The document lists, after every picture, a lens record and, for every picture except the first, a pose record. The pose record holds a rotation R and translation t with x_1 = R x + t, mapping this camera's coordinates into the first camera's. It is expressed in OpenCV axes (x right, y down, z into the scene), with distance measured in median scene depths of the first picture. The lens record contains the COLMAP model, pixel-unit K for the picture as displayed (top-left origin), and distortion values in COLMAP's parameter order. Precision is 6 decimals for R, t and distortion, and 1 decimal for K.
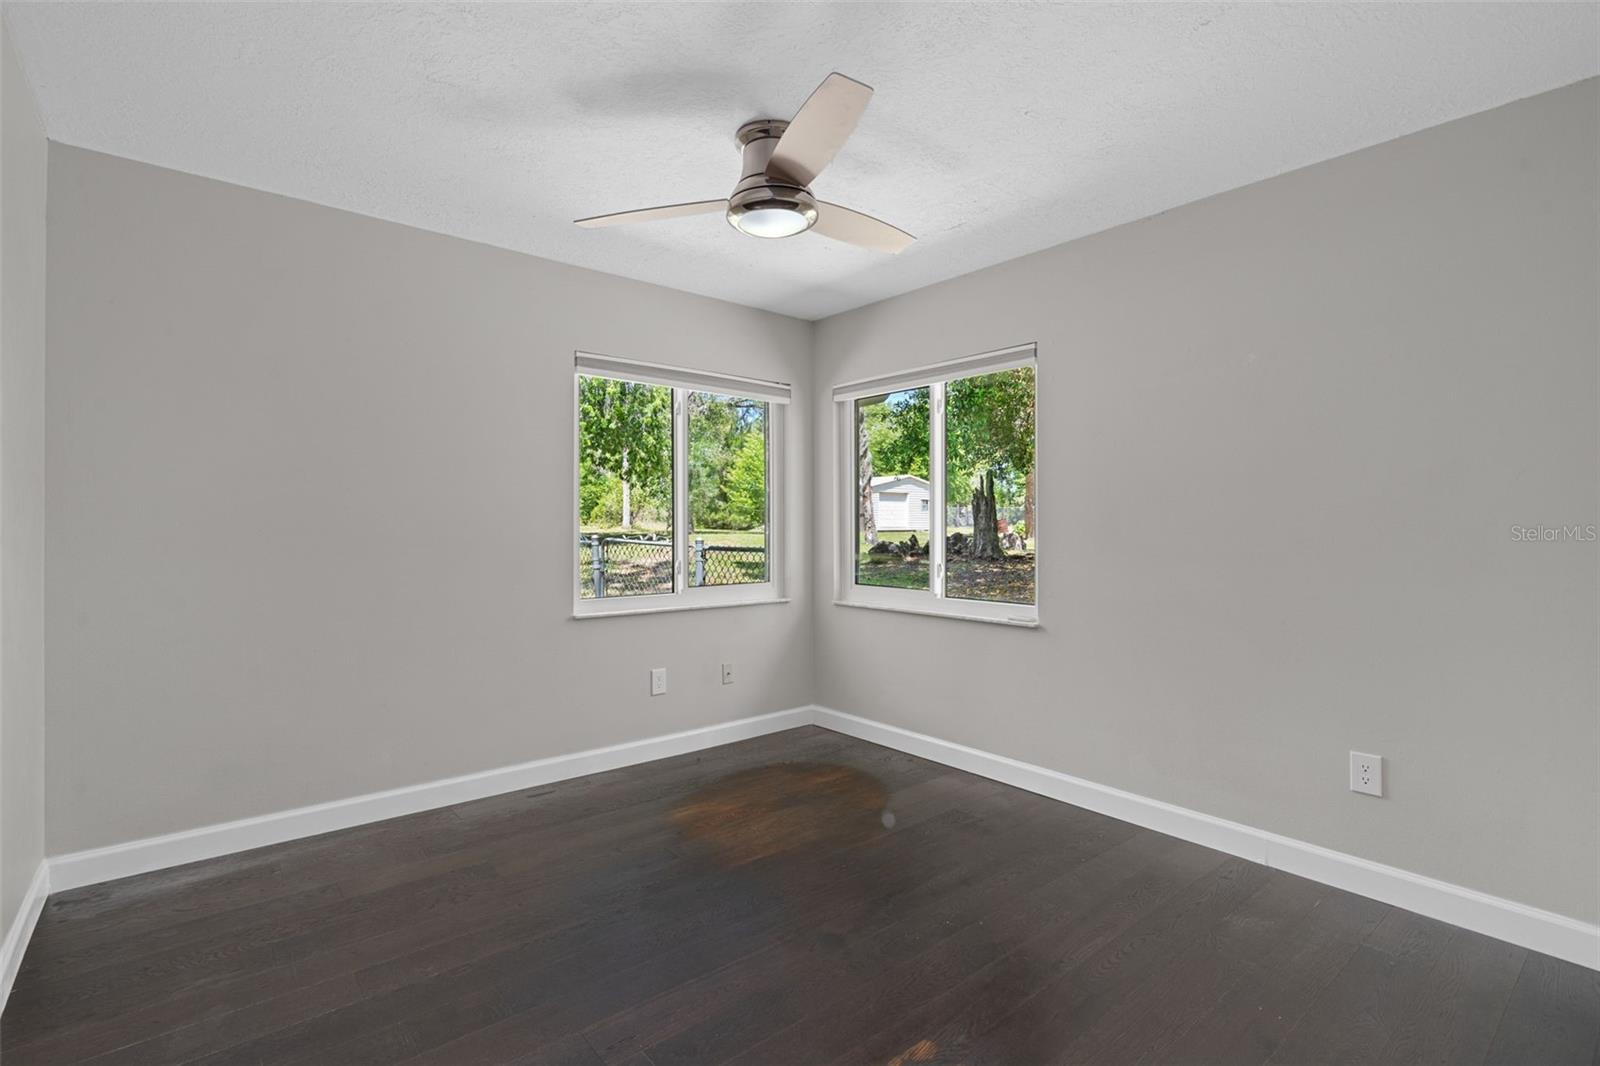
lens RADIAL K [[761.4, 0, 789.4], [0, 761.4, 525.5], [0, 0, 1]] dist [0.002736, 0.000595]
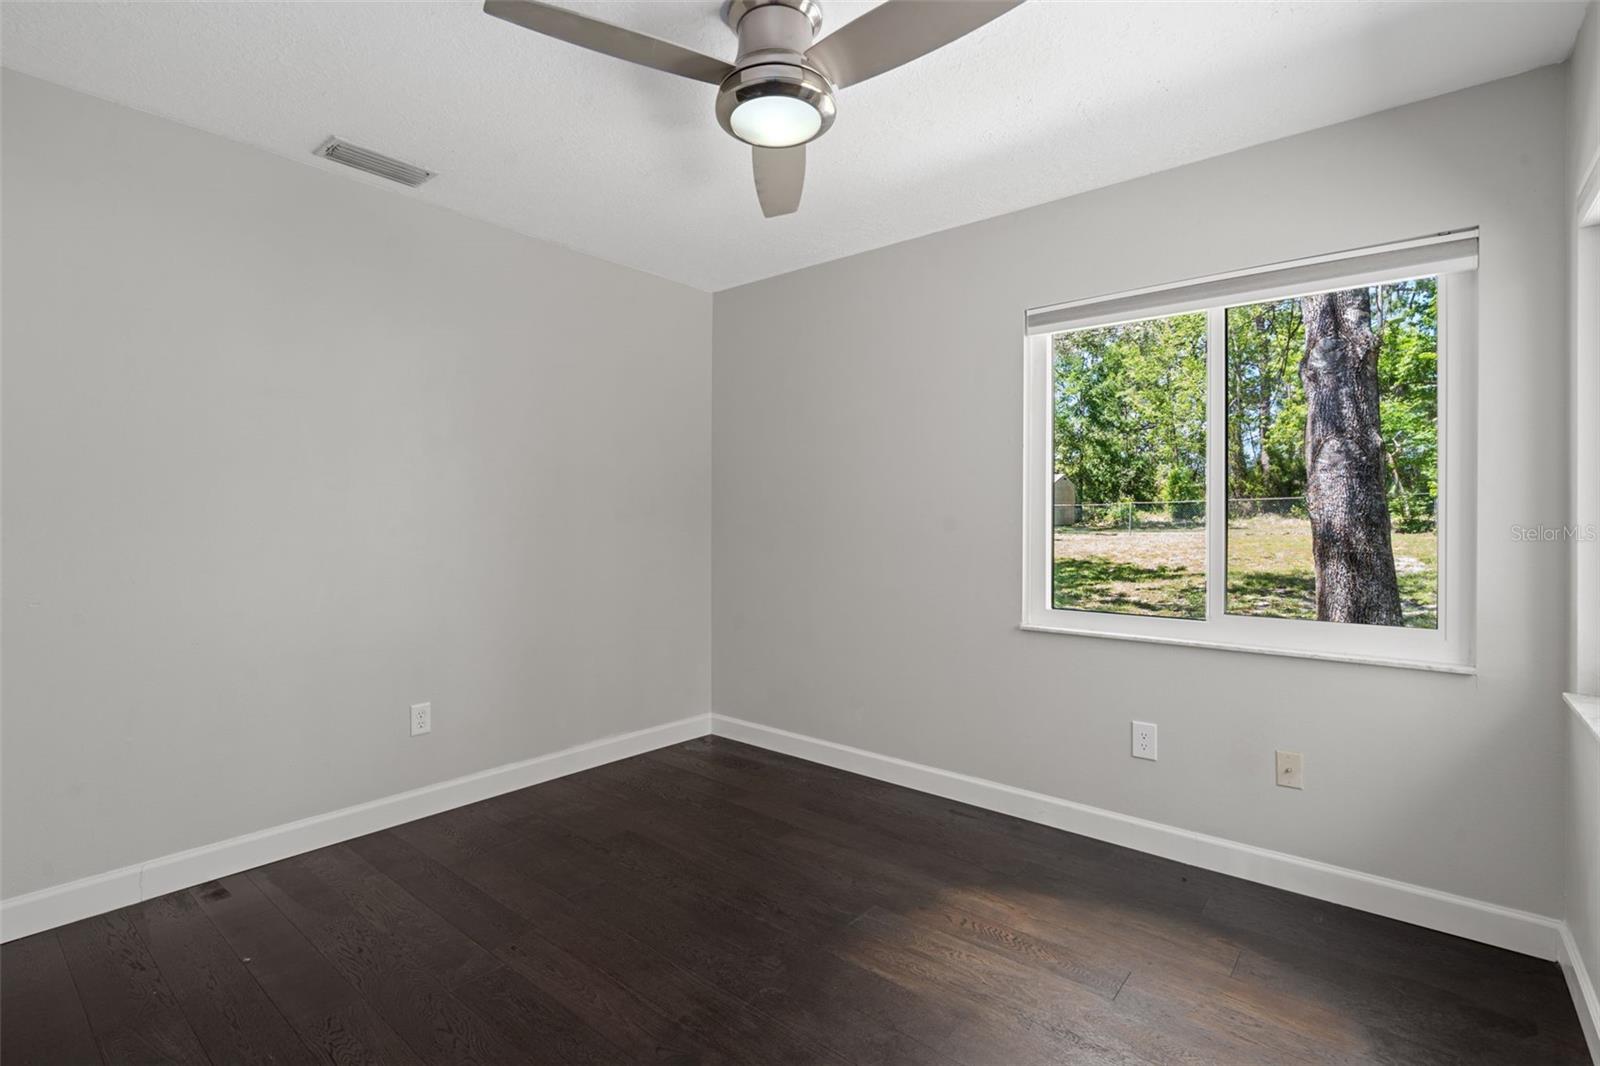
lens RADIAL K [[761.4, 0, 789.4], [0, 761.4, 525.5], [0, 0, 1]] dist [0.002736, 0.000595]
pose [[0.163338, 0.007058, -0.986545, 0.506159], [0.001537, 0.999971, 0.007409, 0.000470], [0.986569, -0.002727, 0.163322, 0.609885]]
